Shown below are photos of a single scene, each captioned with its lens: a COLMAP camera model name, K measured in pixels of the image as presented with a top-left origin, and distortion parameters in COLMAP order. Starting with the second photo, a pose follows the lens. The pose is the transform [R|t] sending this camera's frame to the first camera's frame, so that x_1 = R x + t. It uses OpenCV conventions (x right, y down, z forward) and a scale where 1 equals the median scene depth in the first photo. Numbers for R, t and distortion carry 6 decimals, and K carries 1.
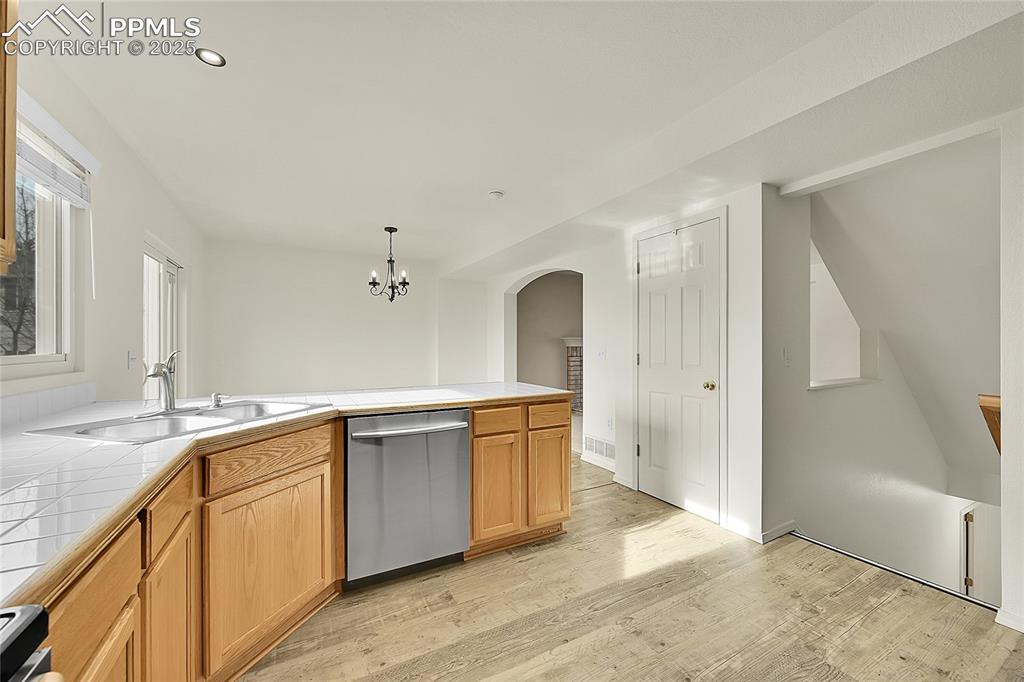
lens RADIAL K [[401.4, 0, 510.6], [0, 401.4, 345.2], [0, 0, 1]] dist [0.002647, 0.000280]
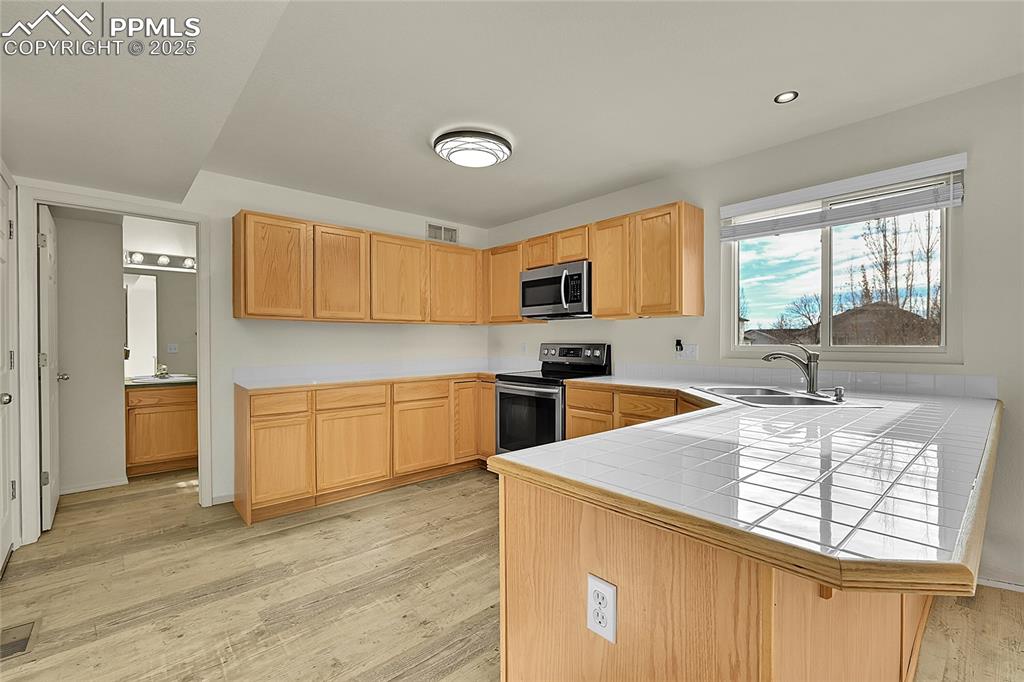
lens RADIAL K [[448.2, 0, 517.3], [0, 448.2, 341.1], [0, 0, 1]] dist [-0.002206, 0.000307]
pose [[-0.971811, -0.000582, -0.235762, 0.204561], [-0.001007, 0.999998, 0.001685, -0.002877], [0.235761, 0.001875, -0.971809, 1.242617]]
